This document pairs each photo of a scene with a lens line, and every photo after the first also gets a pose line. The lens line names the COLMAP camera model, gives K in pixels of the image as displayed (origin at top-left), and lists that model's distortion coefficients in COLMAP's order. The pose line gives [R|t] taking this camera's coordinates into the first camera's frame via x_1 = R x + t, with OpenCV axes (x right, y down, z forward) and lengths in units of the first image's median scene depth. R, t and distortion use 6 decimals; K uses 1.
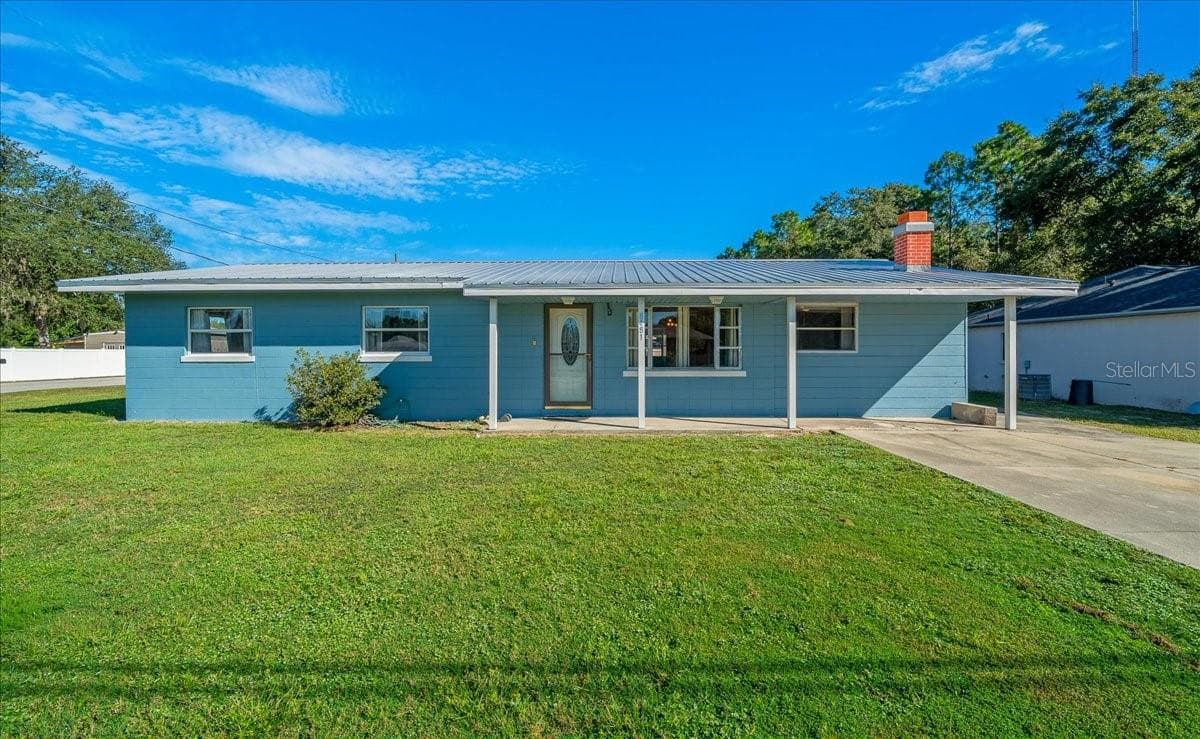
lens RADIAL K [[469.3, 0, 607.8], [0, 469.3, 356.3], [0, 0, 1]] dist [-0.006278, -0.000217]
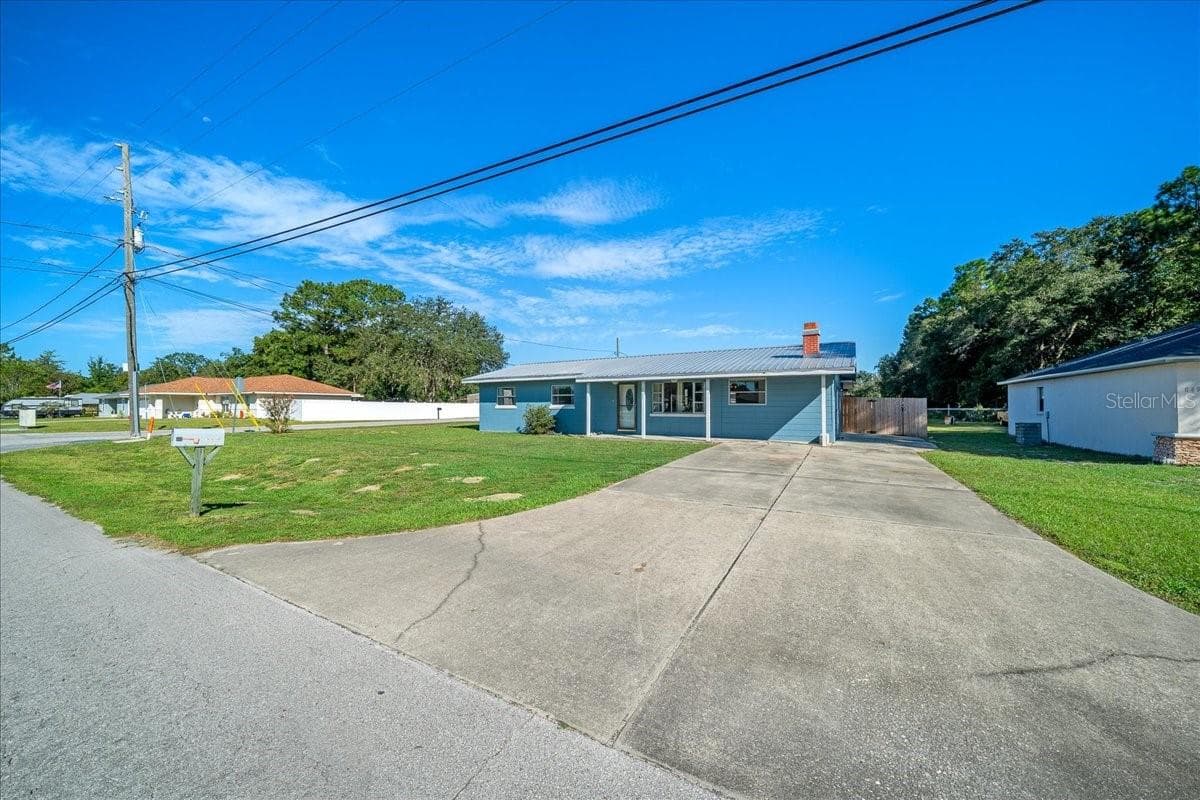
lens RADIAL K [[418.6, 0, 612.2], [0, 418.6, 403.9], [0, 0, 1]] dist [-0.006550, -0.000307]
pose [[0.874429, -0.001489, -0.485152, 0.778828], [-0.002597, 0.999967, -0.007749, 0.002220], [0.485147, 0.008036, 0.874396, -0.709383]]
